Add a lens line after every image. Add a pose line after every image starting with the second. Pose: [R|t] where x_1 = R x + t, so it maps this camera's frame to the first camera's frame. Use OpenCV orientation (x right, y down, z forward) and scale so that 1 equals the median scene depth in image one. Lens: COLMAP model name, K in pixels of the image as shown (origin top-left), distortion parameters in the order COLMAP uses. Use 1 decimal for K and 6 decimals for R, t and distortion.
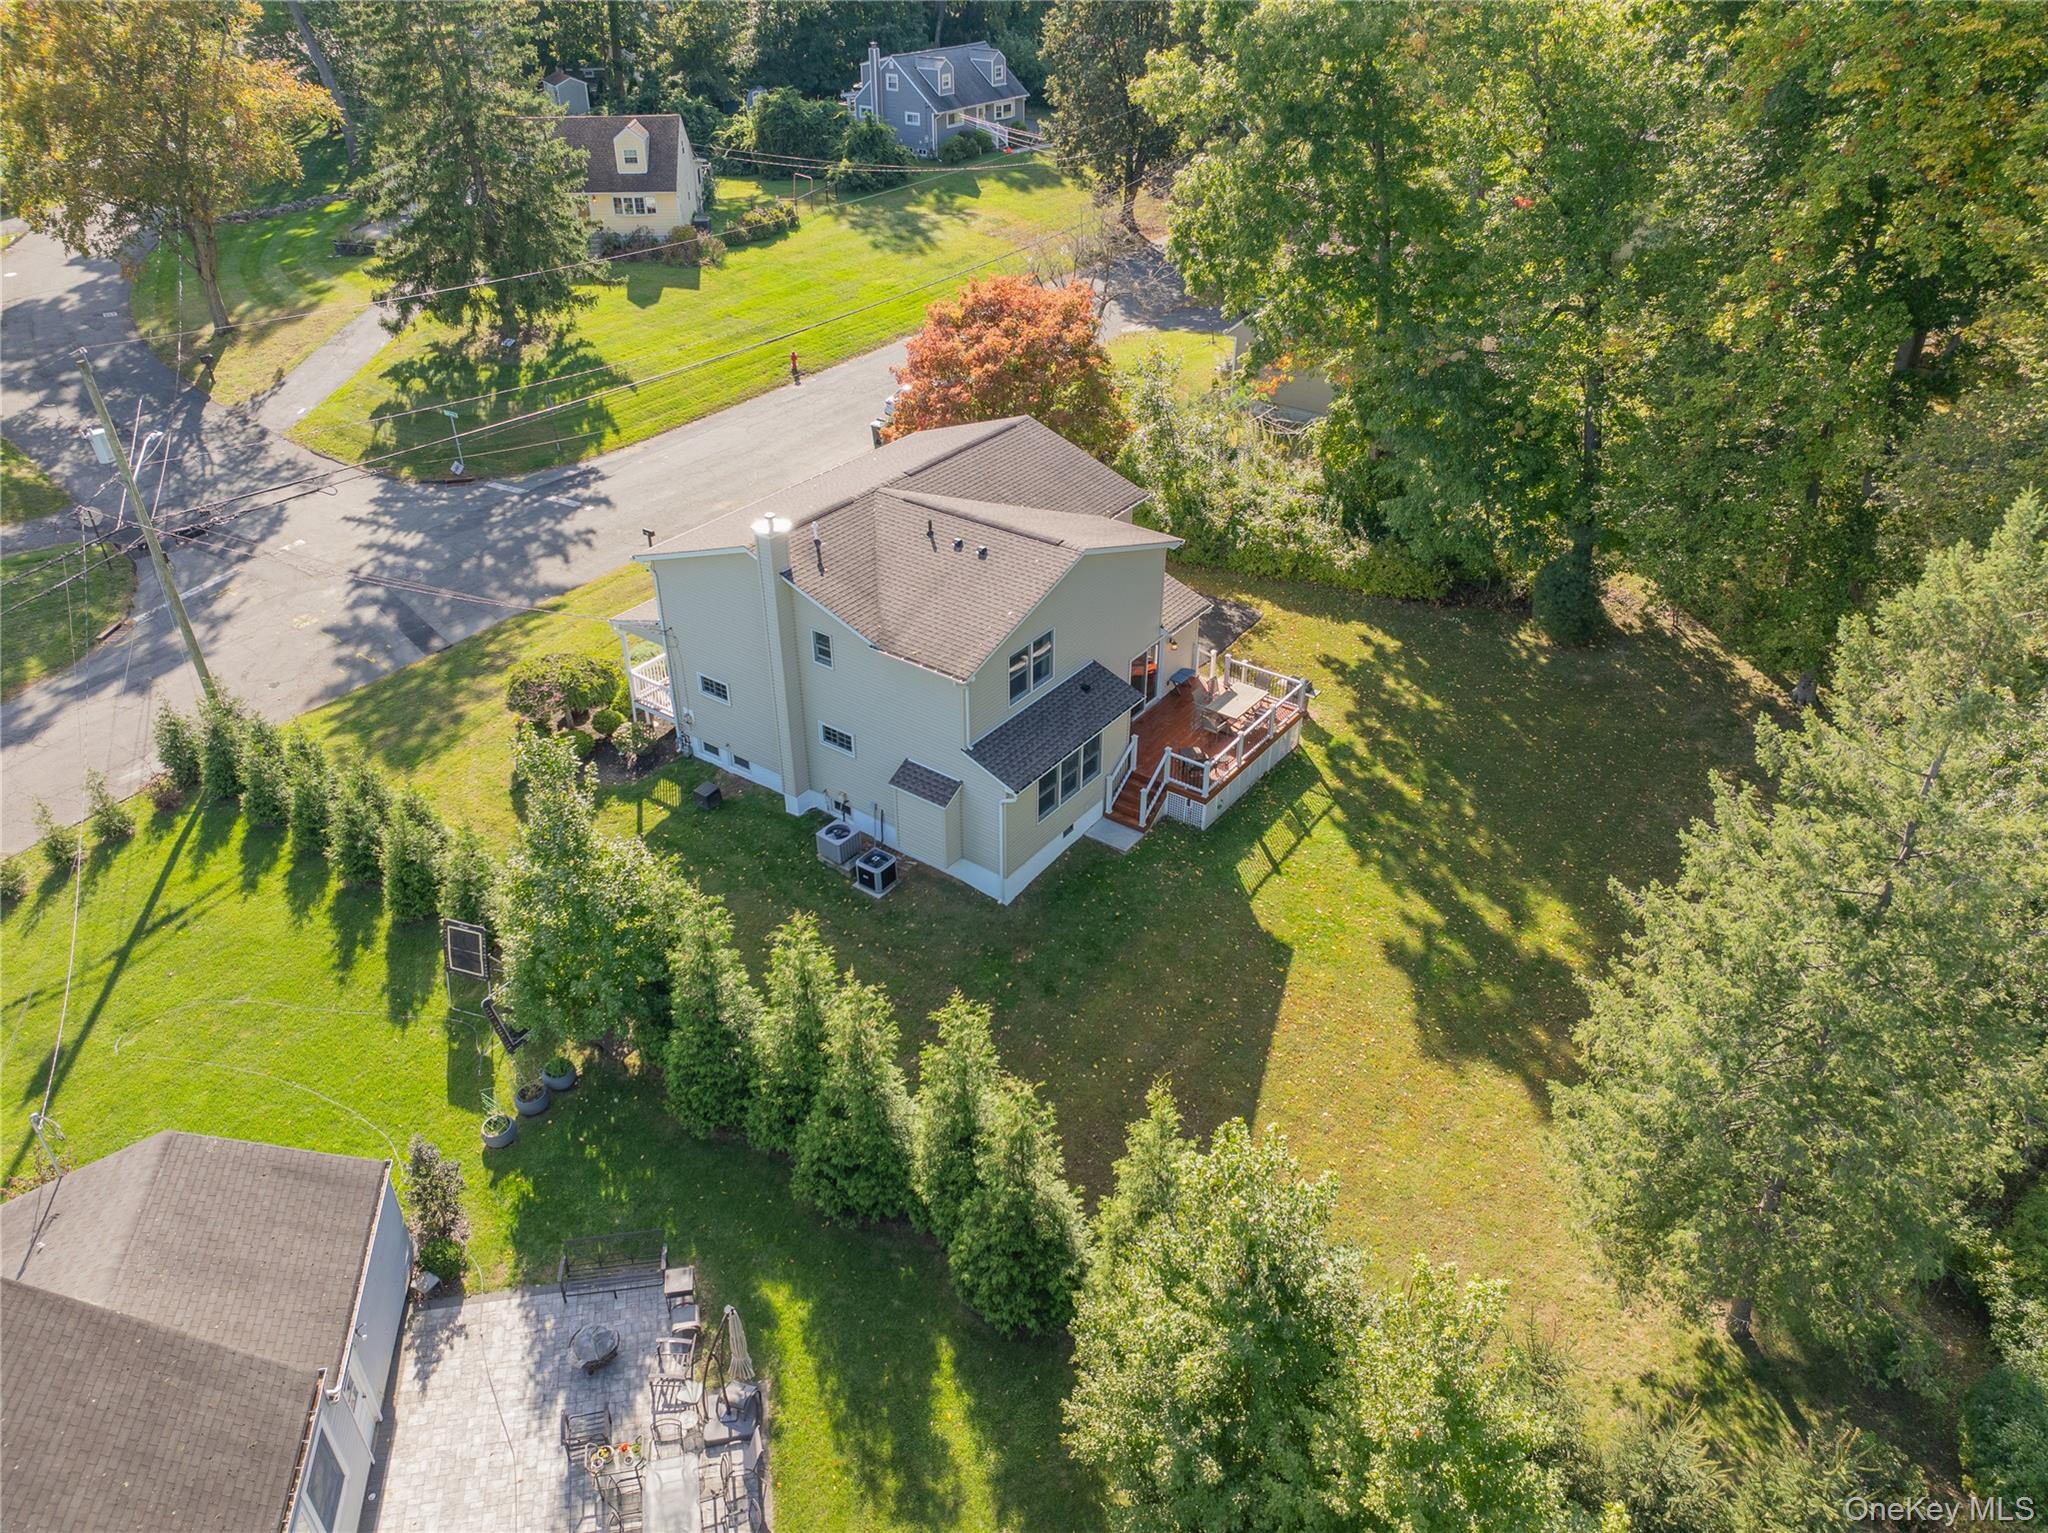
lens RADIAL K [[1476.5, 0, 1041.4], [0, 1476.5, 730.9], [0, 0, 1]] dist [-0.059474, 0.029101]
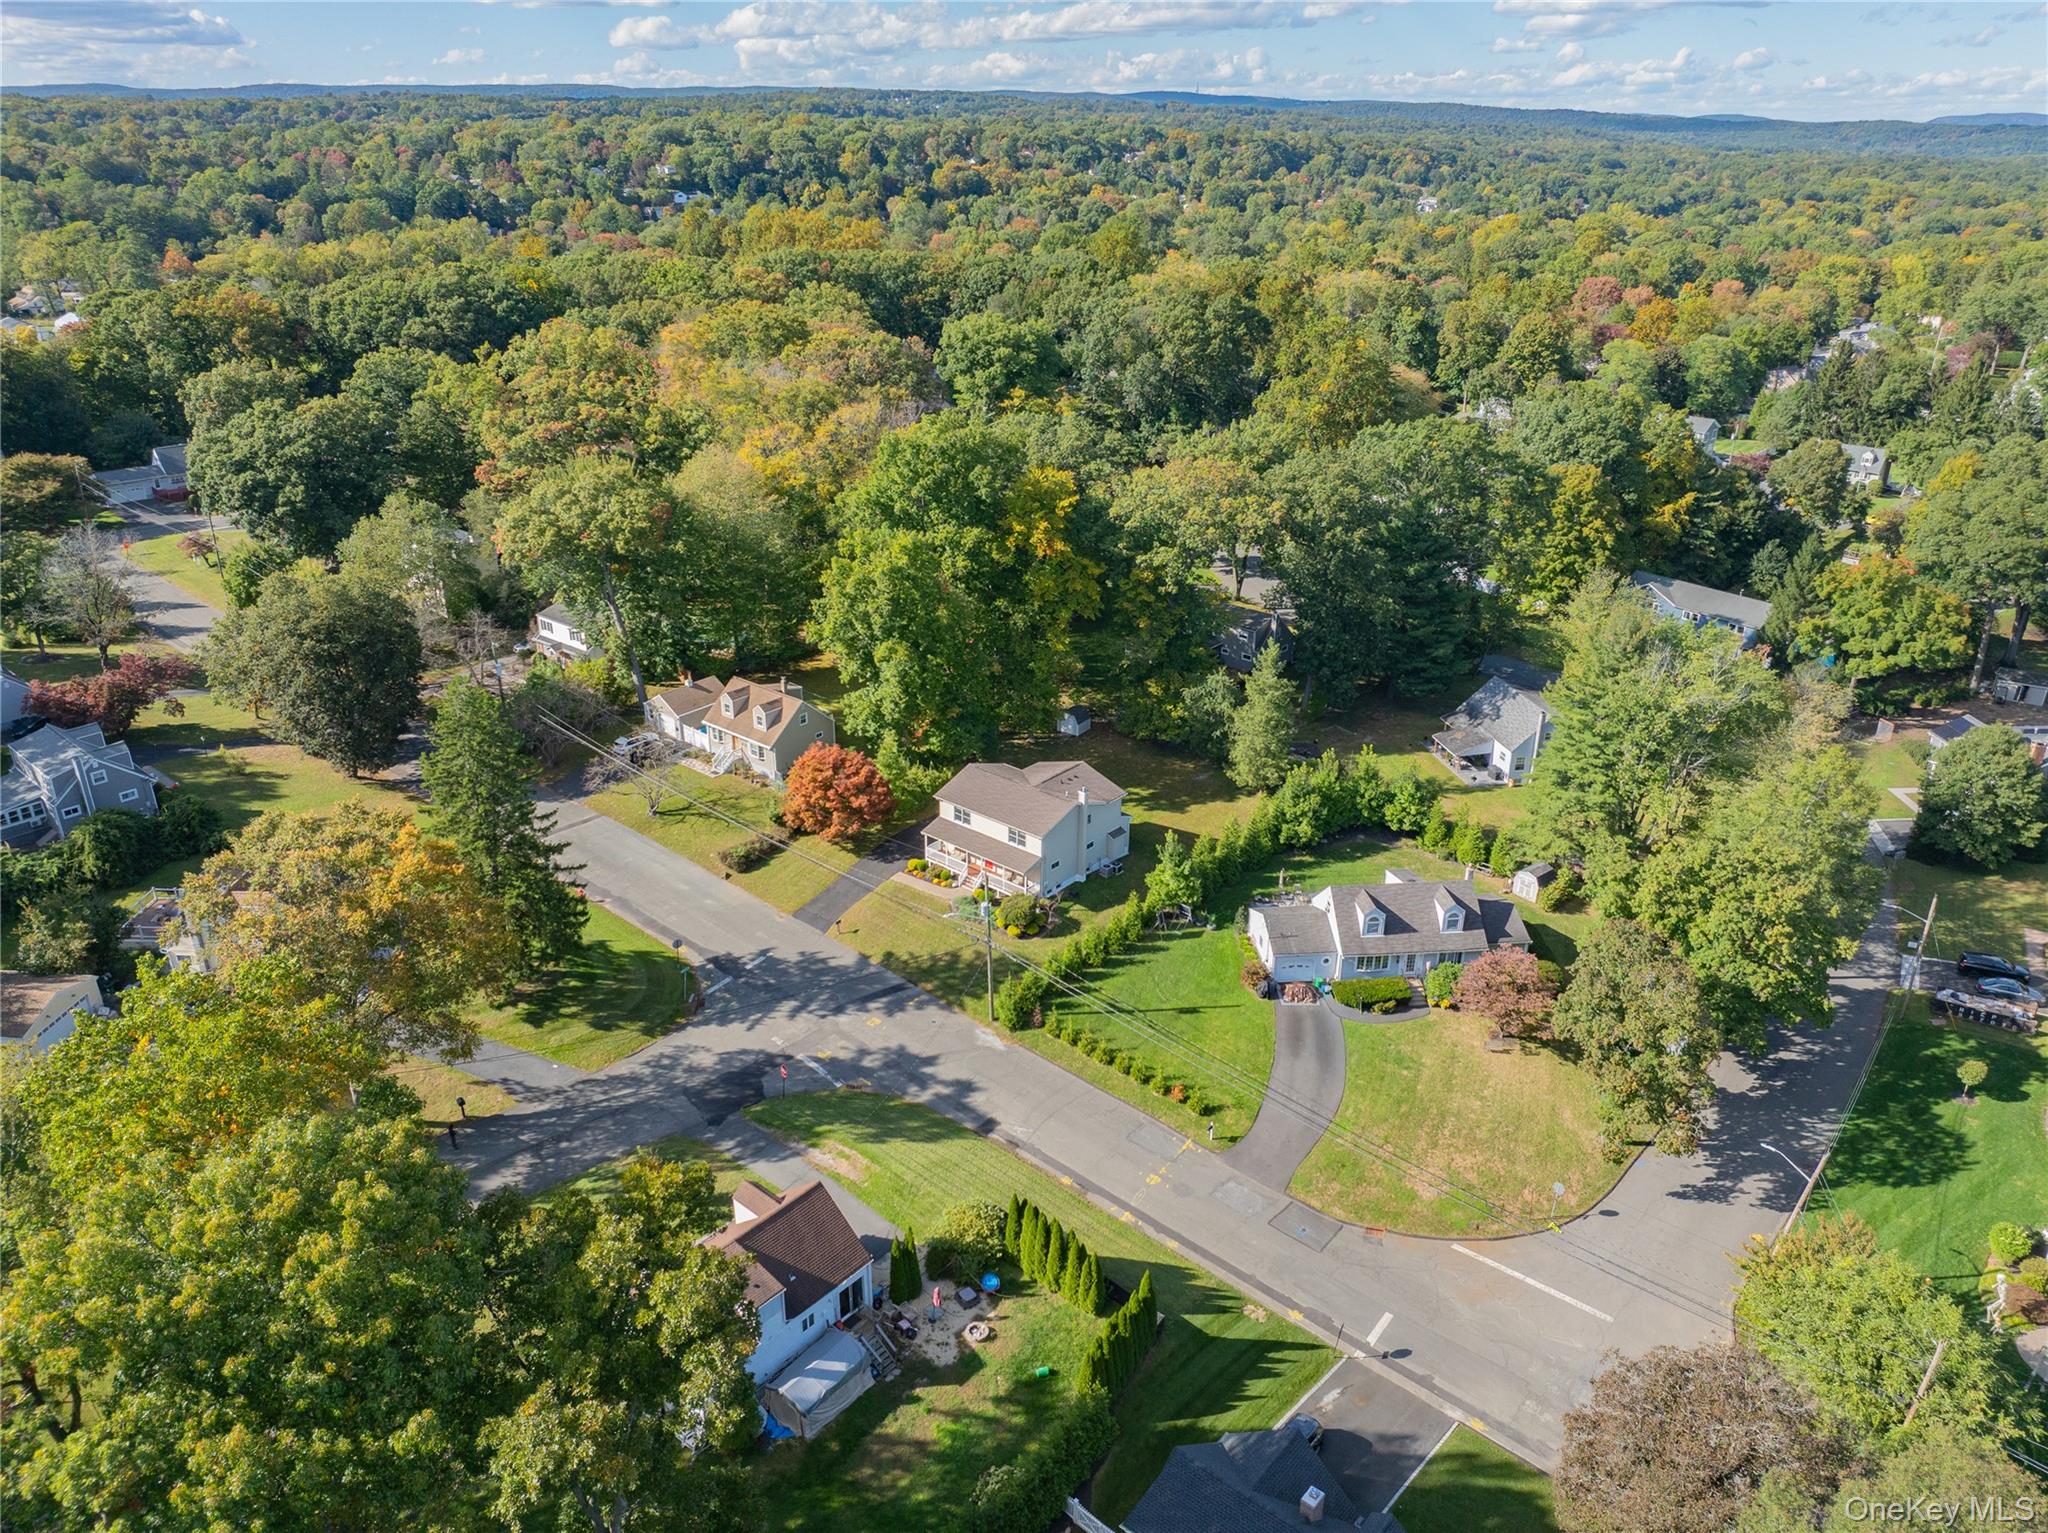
lens RADIAL K [[1449.3, 0, 1027.6], [0, 1449.3, 750.3], [0, 0, 1]] dist [-0.062387, 0.031886]
pose [[0.086934, -0.403644, 0.910777, -2.564525], [0.513541, 0.801563, 0.306224, -1.045096], [-0.853650, 0.441100, 0.276970, 0.118083]]
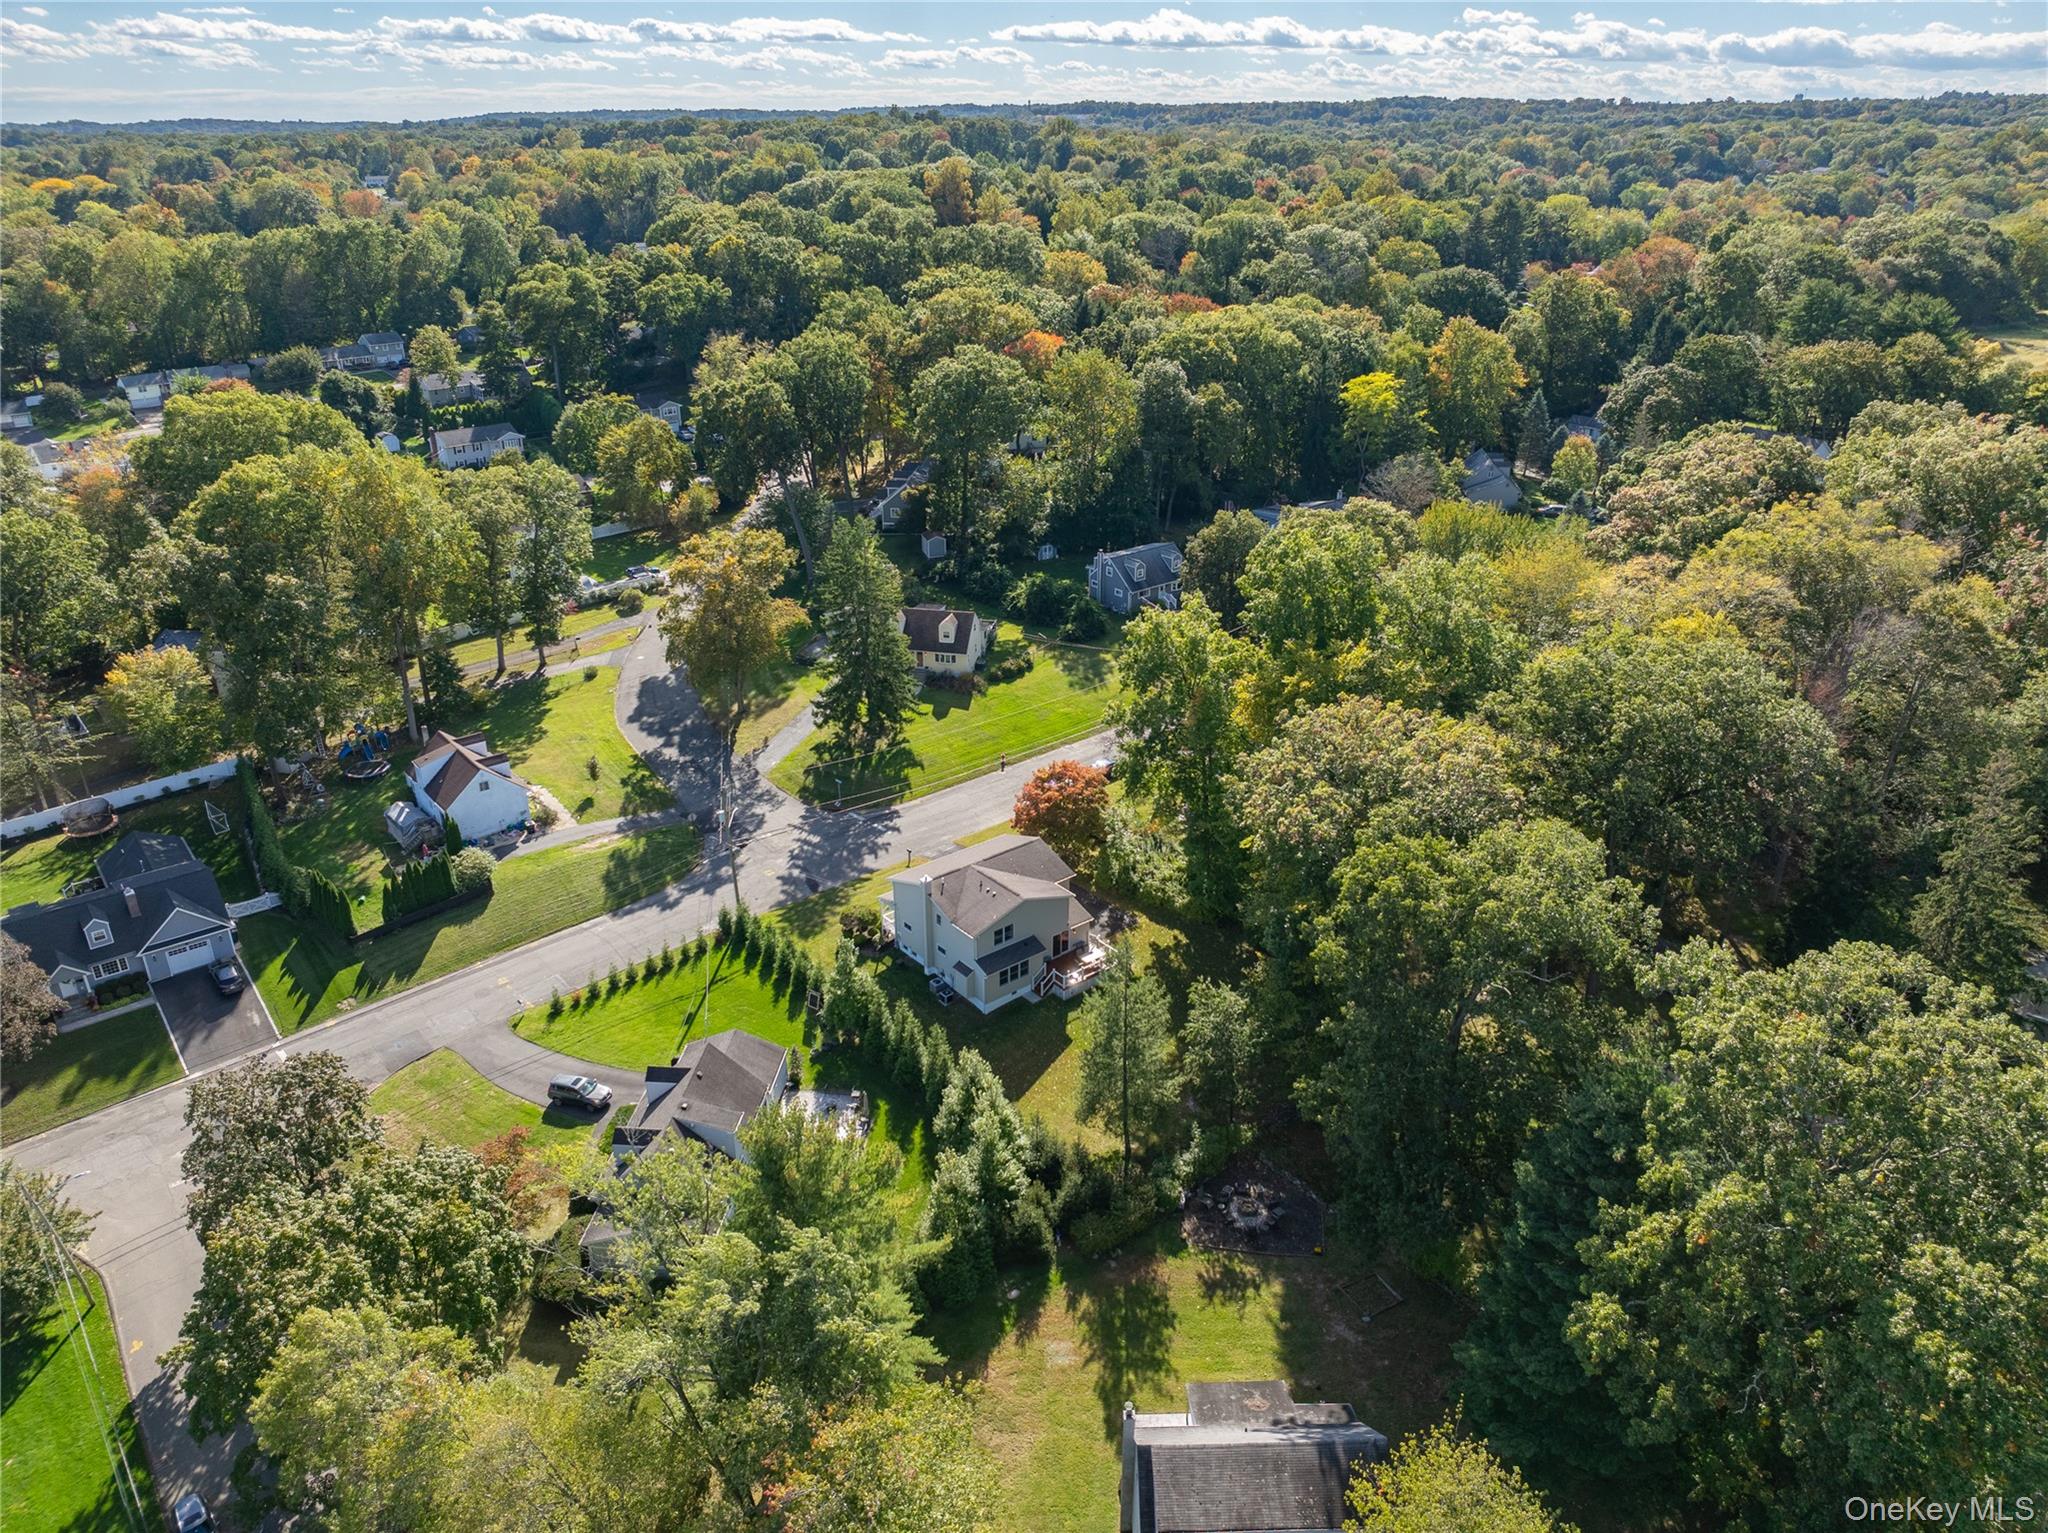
lens RADIAL K [[1449.3, 0, 1027.6], [0, 1449.3, 750.3], [0, 0, 1]] dist [-0.062387, 0.031886]
pose [[0.963509, 0.099758, -0.248394, 0.604810], [-0.130967, 0.984991, -0.112431, -0.073130], [0.233450, 0.140859, 0.962112, -1.542415]]
